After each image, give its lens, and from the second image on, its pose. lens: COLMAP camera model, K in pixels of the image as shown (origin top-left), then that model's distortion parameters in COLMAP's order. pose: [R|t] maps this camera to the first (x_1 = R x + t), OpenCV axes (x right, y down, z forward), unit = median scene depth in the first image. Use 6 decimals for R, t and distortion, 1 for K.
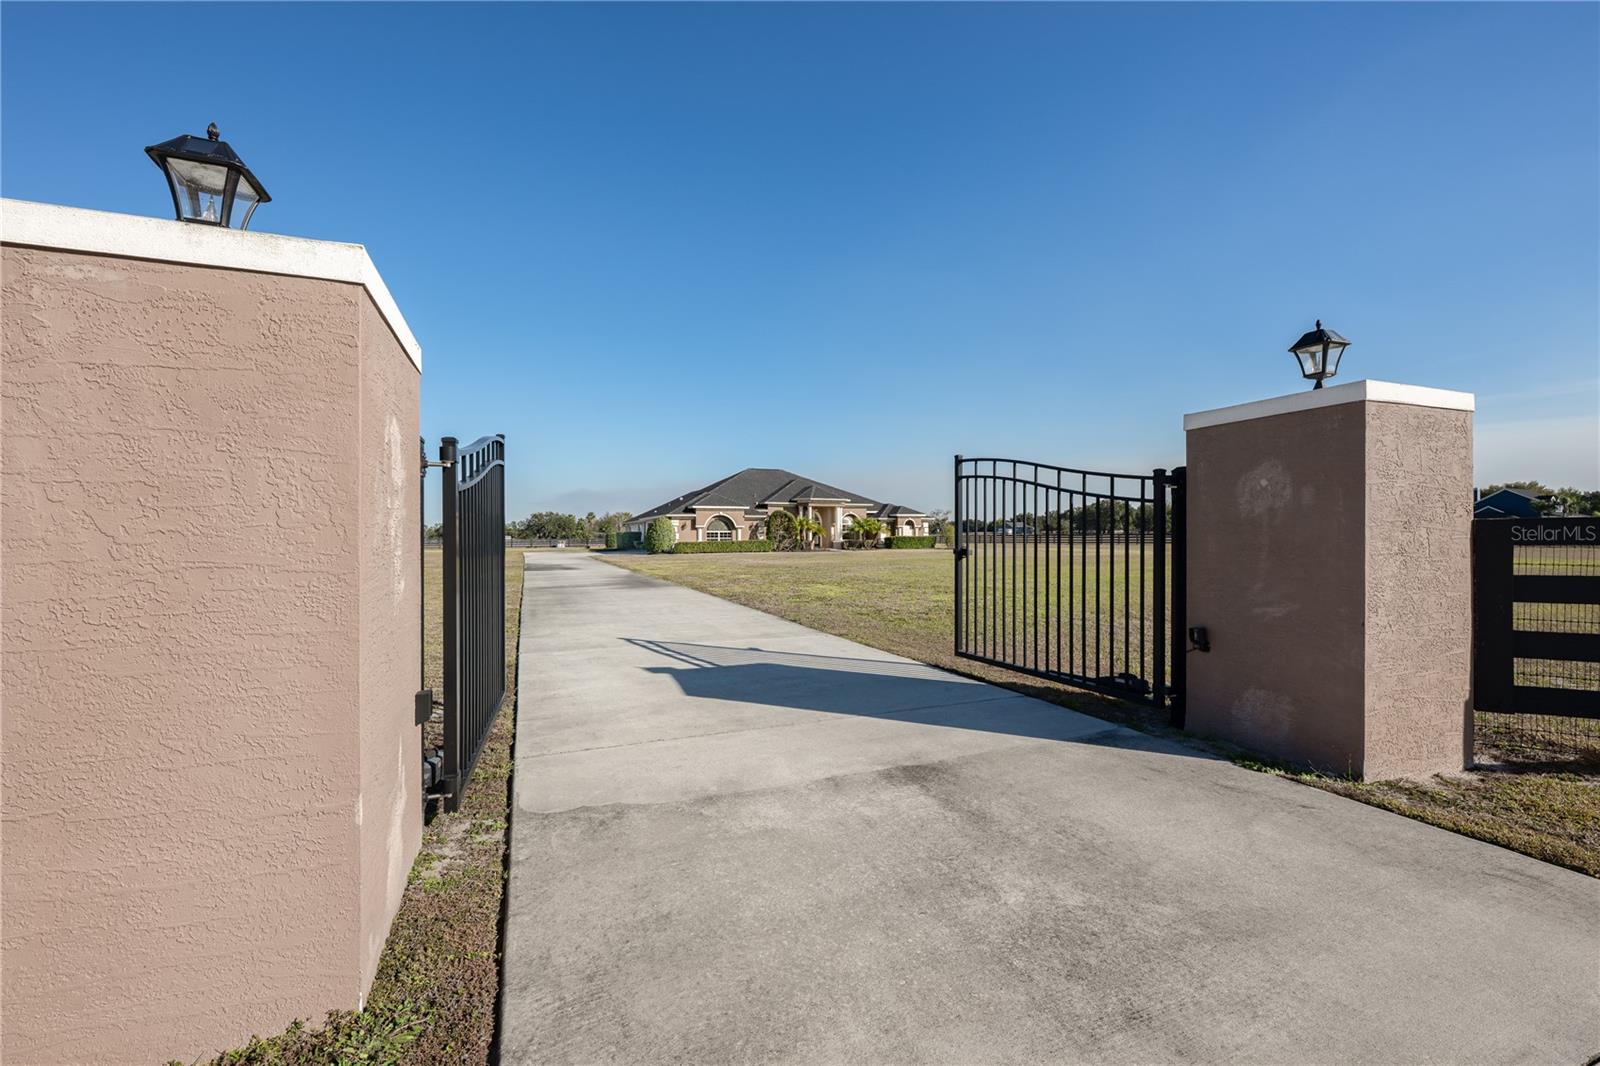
lens RADIAL K [[622.2, 0, 800.0], [0, 622.2, 533.0], [0, 0, 1]] dist [0.000326, 0.000009]
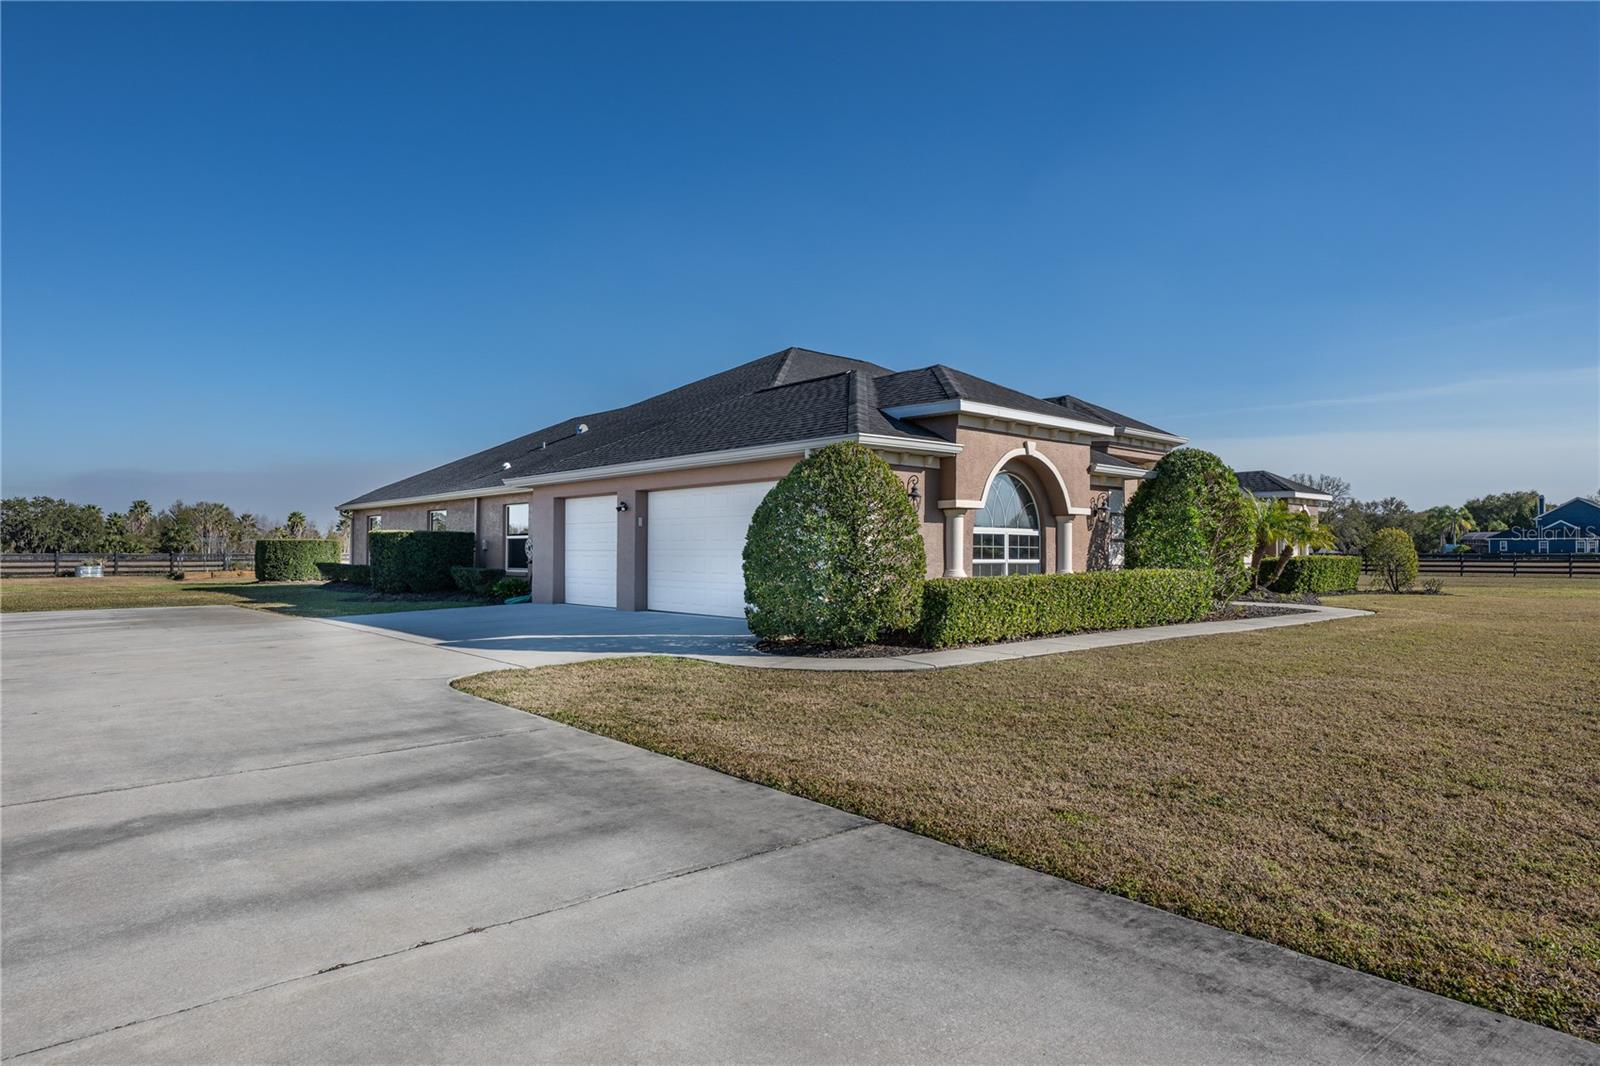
lens RADIAL K [[934.4, 0, 800.0], [0, 934.4, 533.0], [0, 0, 1]] dist [-0.003451, -0.001745]
pose [[0.954268, 0.015879, 0.298531, -0.291264], [-0.010943, 0.999775, -0.018198, 0.004997], [-0.298753, 0.014099, 0.954226, 0.684410]]
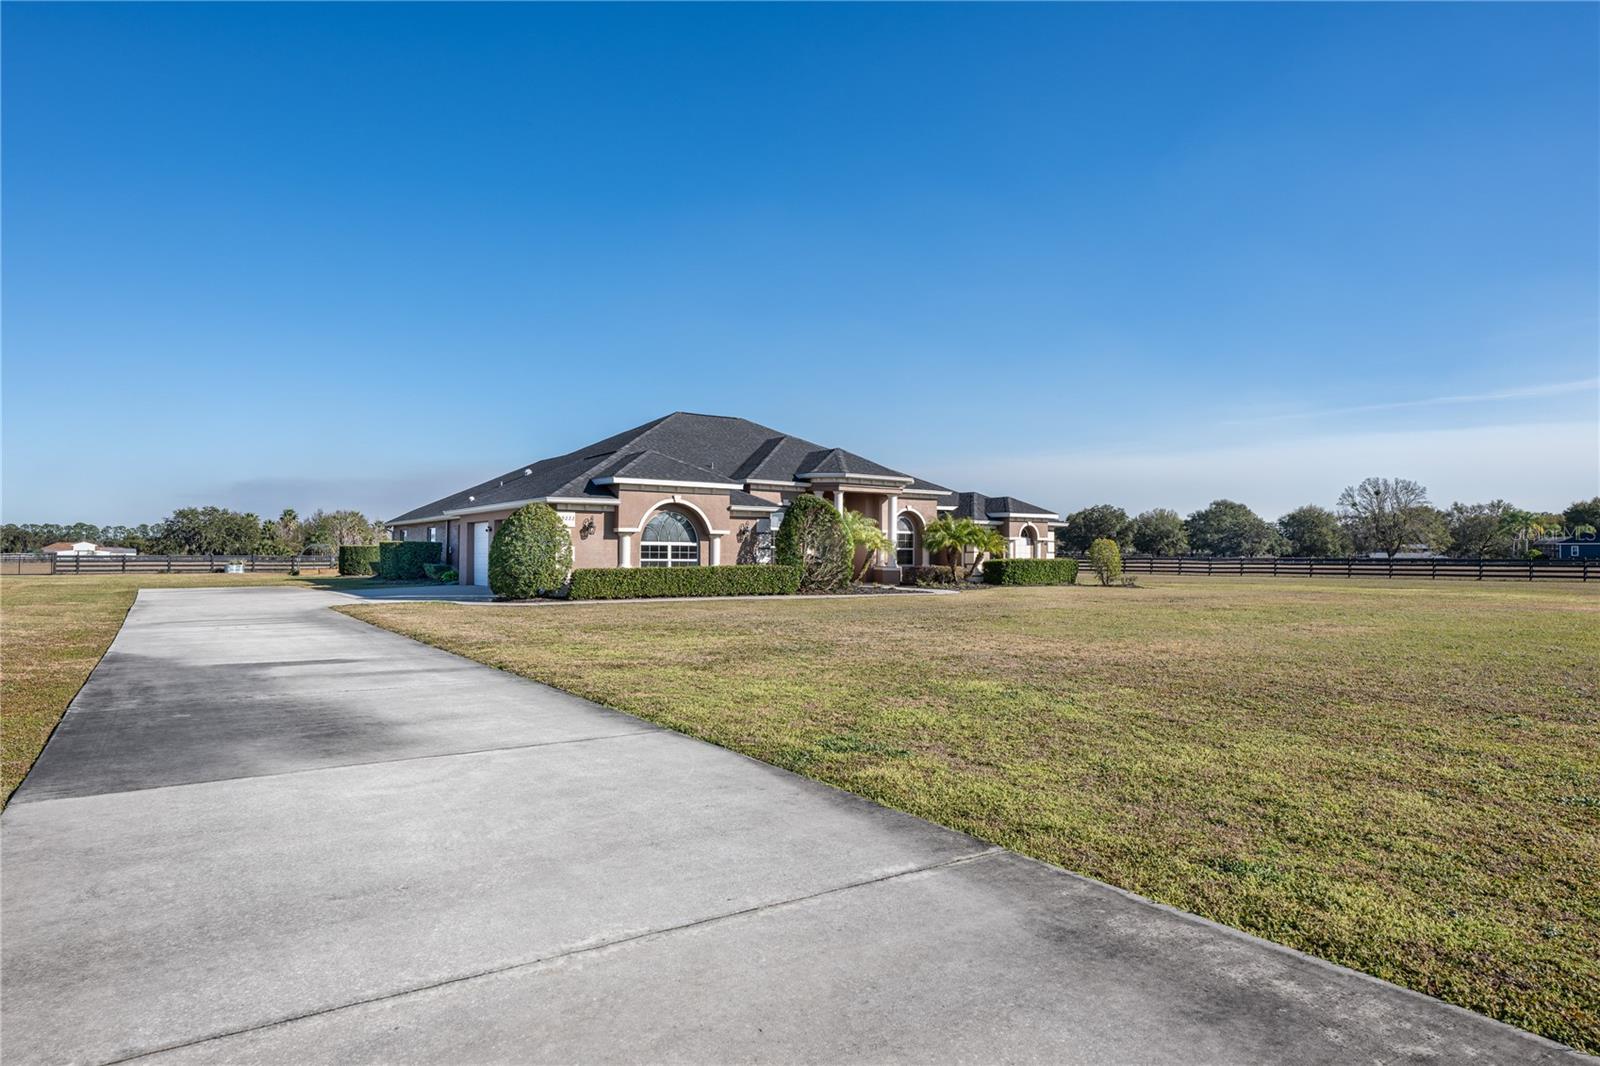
lens RADIAL K [[934.4, 0, 800.0], [0, 934.4, 533.0], [0, 0, 1]] dist [-0.003451, -0.001745]
pose [[0.983419, 0.015976, 0.180644, -0.152364], [-0.012441, 0.999709, -0.020684, 0.002226], [-0.180922, 0.018093, 0.983331, 0.373894]]
